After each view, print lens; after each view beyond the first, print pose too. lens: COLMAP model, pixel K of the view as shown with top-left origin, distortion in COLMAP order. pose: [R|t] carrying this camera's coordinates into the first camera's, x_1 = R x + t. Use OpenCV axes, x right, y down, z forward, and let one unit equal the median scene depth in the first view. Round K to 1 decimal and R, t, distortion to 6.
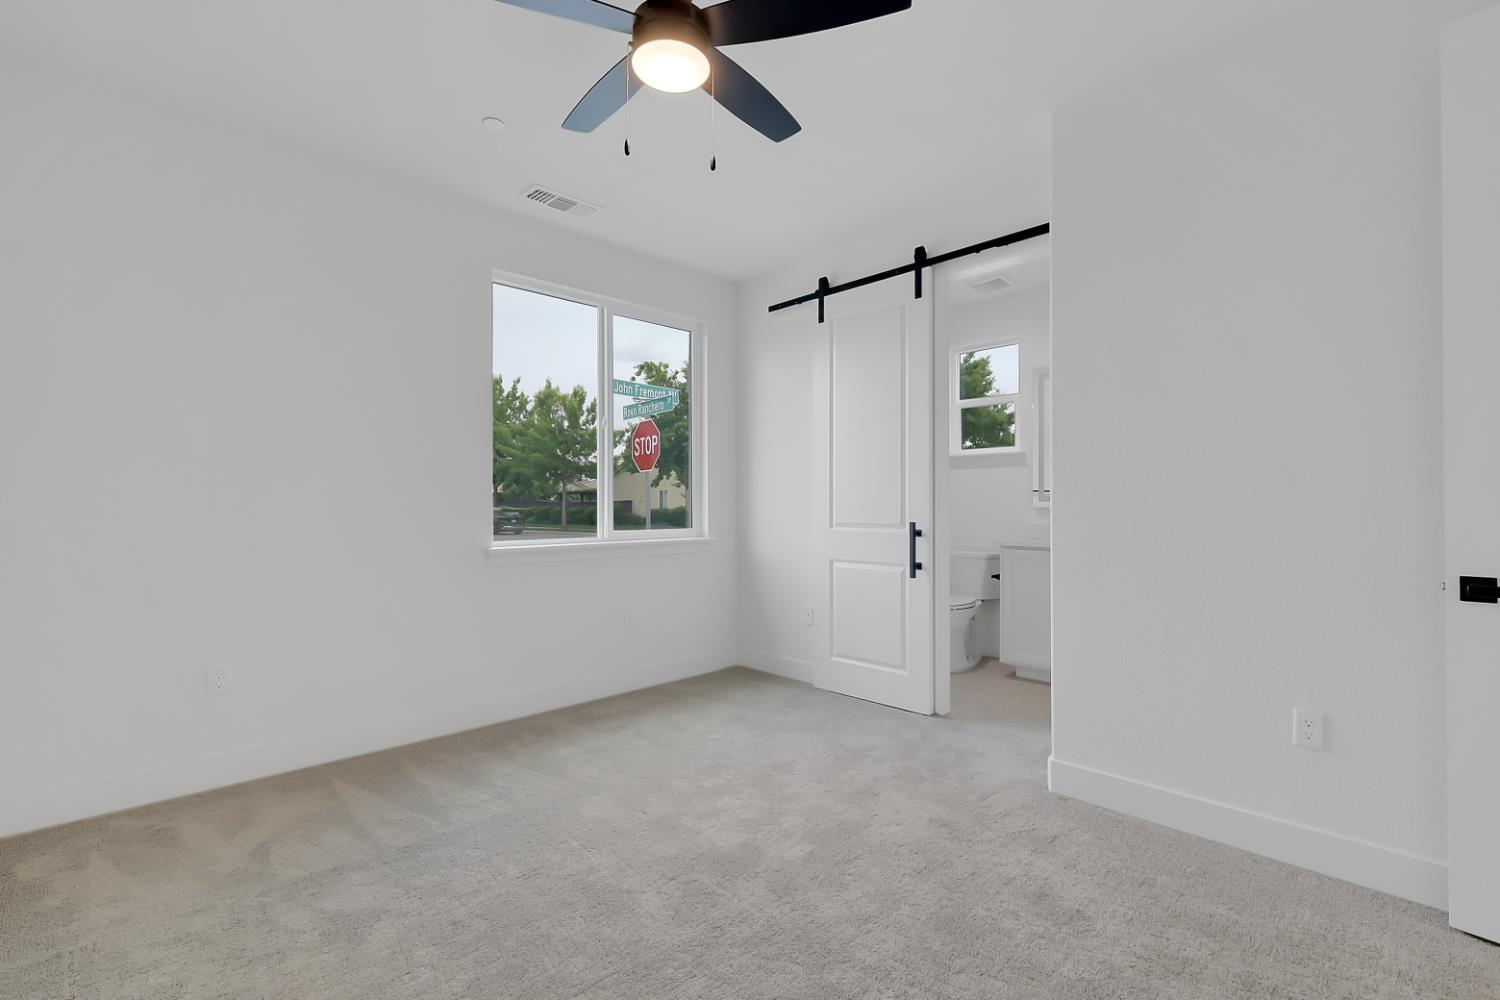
lens RADIAL K [[657.8, 0, 752.4], [0, 657.8, 495.4], [0, 0, 1]] dist [0.000853, -0.000222]
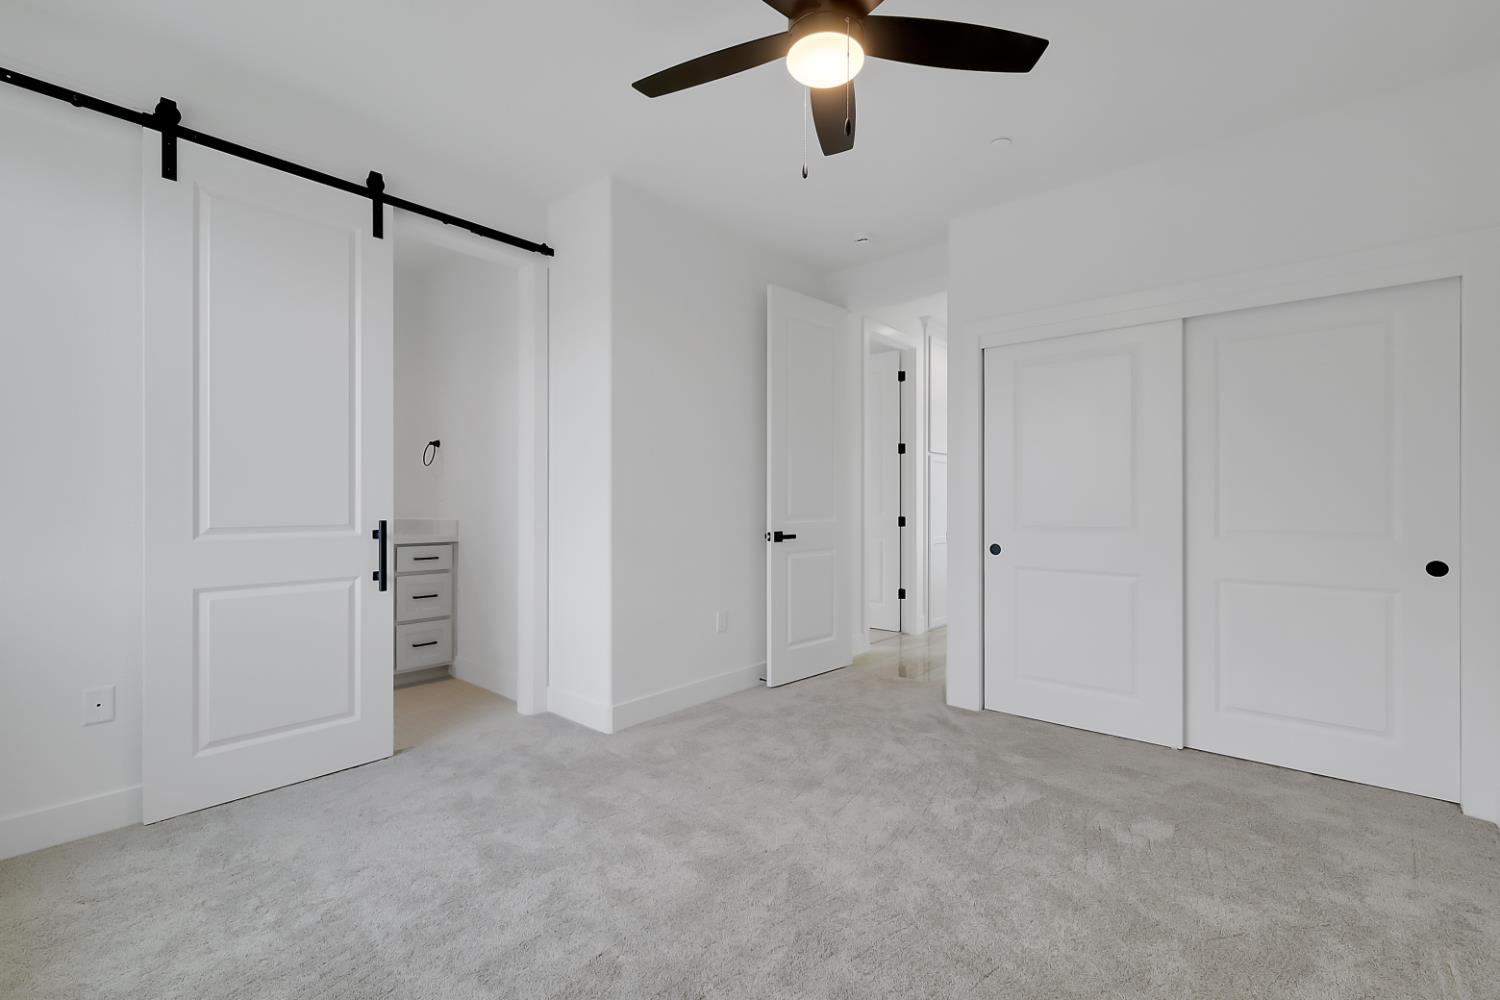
lens RADIAL K [[657.8, 0, 752.4], [0, 657.8, 495.4], [0, 0, 1]] dist [0.000853, -0.000222]
pose [[-0.077484, 0.004111, 0.996985, -0.568763], [-0.018298, 0.999817, -0.005545, 0.006021], [-0.996826, -0.018672, -0.077394, 0.604075]]
